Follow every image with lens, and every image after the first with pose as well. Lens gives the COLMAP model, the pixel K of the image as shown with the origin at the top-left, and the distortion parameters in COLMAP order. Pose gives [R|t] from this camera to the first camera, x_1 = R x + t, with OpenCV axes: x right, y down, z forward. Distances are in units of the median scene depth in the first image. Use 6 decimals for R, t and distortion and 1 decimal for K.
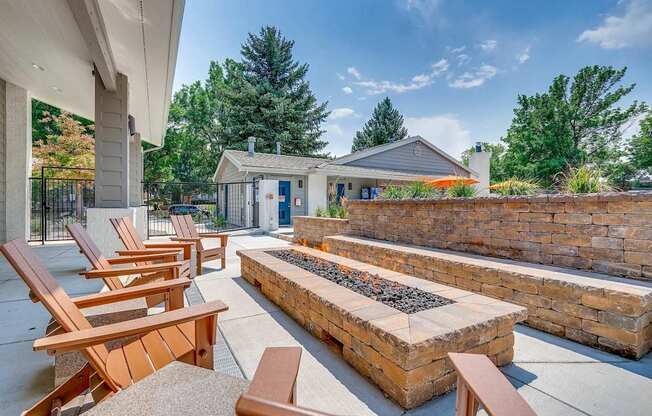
lens RADIAL K [[298.9, 0, 326.0], [0, 298.9, 208.0], [0, 0, 1]] dist [0.002254, 0.000367]
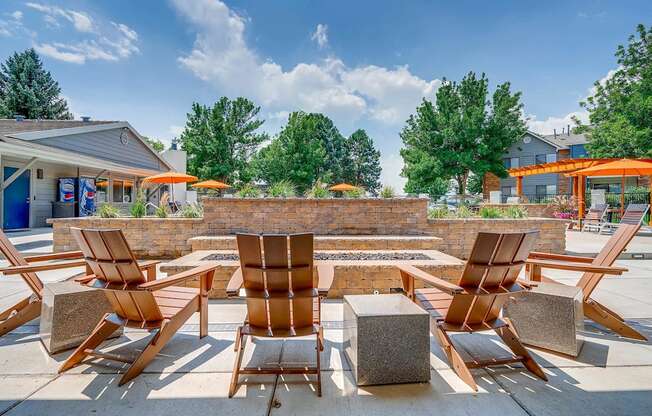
lens RADIAL K [[298.9, 0, 326.0], [0, 298.9, 208.0], [0, 0, 1]] dist [0.002254, 0.000367]
pose [[0.456475, -0.017139, 0.889571, -0.138035], [0.005375, 0.999849, 0.016505, -0.001640], [-0.889720, -0.002753, 0.456498, 0.060447]]
